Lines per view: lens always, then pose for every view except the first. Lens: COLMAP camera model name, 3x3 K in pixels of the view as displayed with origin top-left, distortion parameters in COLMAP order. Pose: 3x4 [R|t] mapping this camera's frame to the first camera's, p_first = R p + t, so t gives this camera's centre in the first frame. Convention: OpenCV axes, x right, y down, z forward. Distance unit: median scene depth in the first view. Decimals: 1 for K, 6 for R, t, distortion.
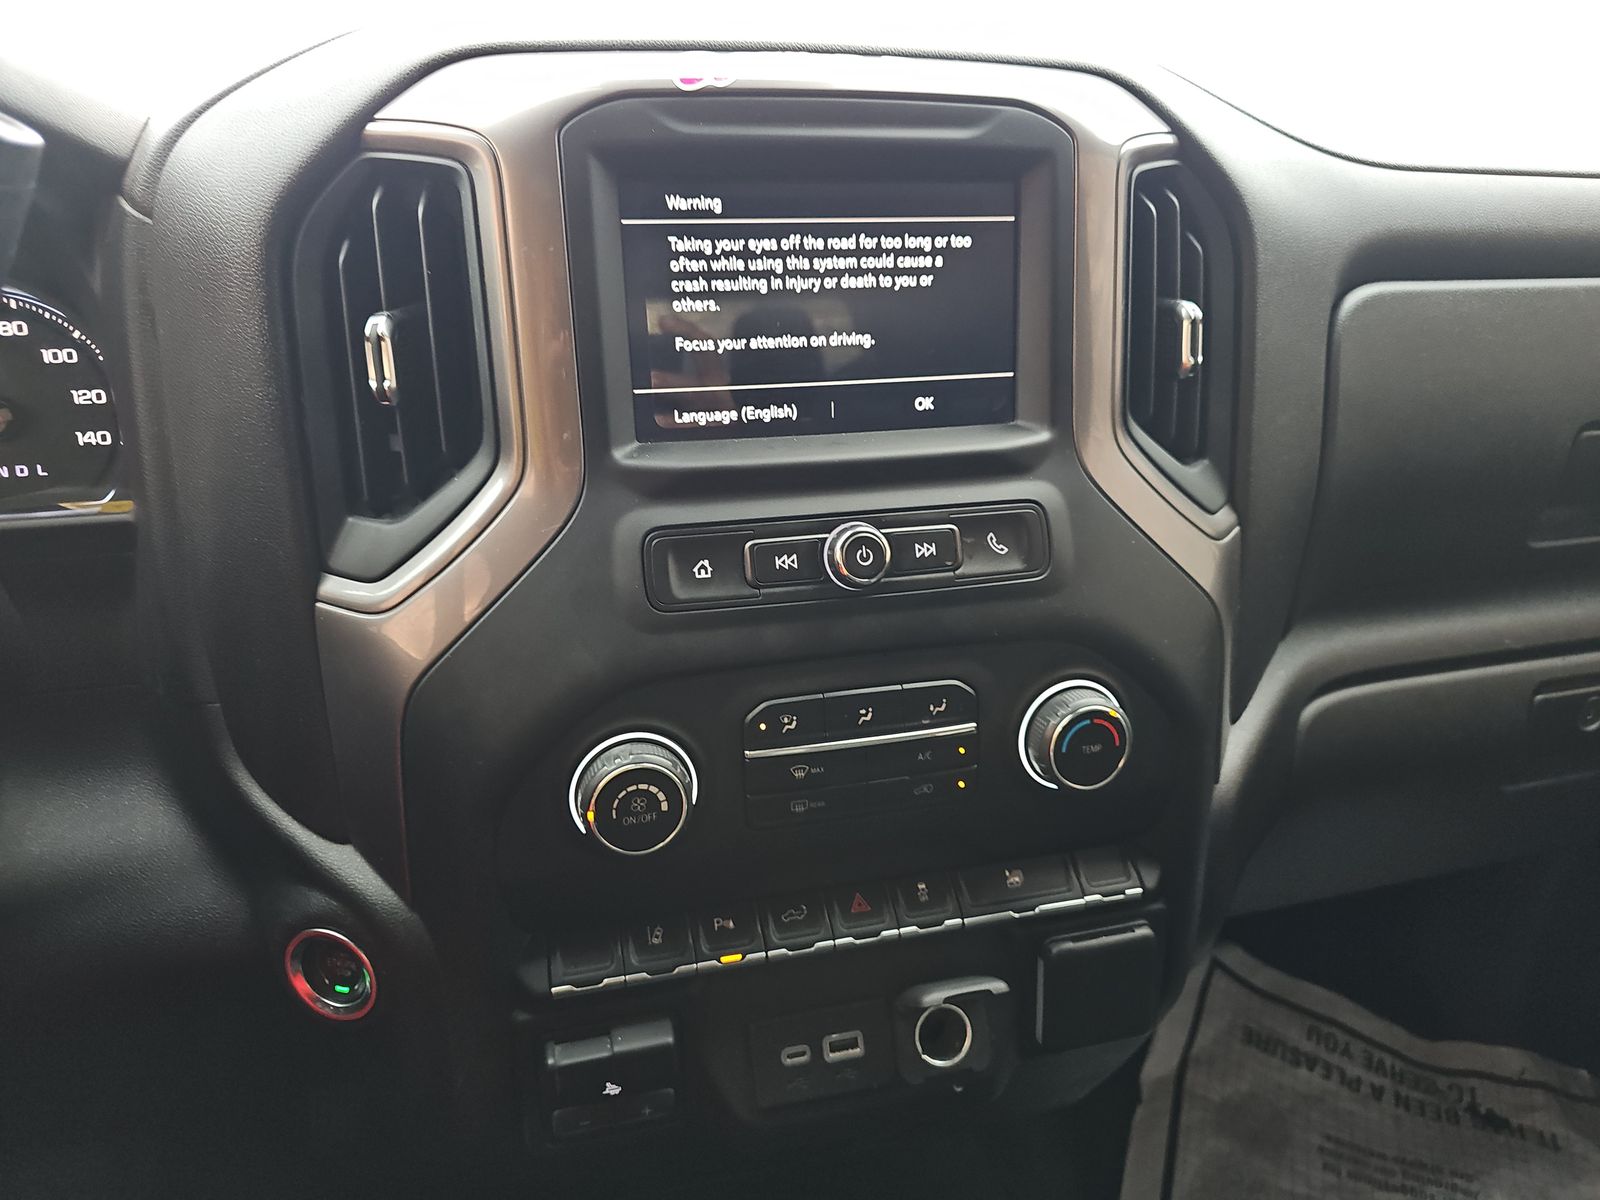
lens RADIAL K [[985.0, 0, 800.0], [0, 985.0, 600.0], [0, 0, 1]] dist [0.018466, -0.026842]
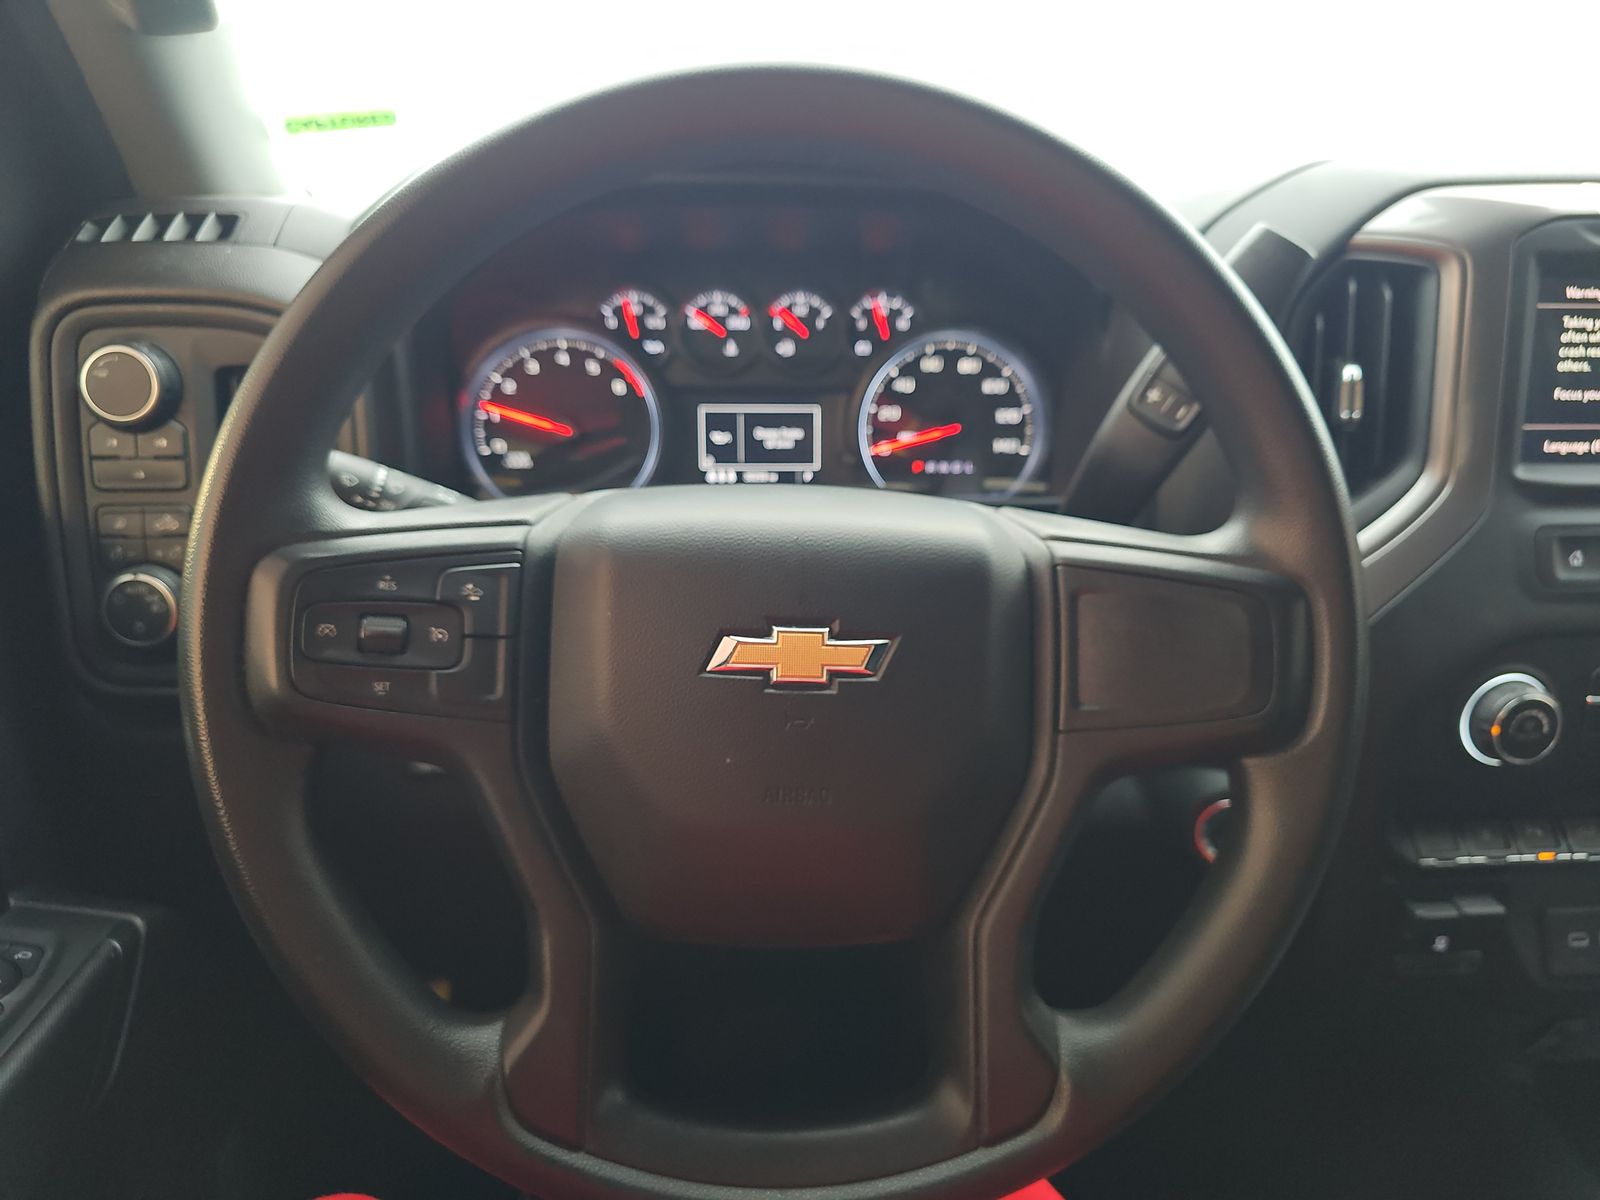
lens RADIAL K [[985.0, 0, 800.0], [0, 985.0, 600.0], [0, 0, 1]] dist [0.018466, -0.026842]
pose [[0.984624, 0.065374, -0.161991, -0.920846], [-0.070872, 0.997081, -0.028389, 0.139065], [0.159662, 0.039433, 0.986384, -0.505077]]
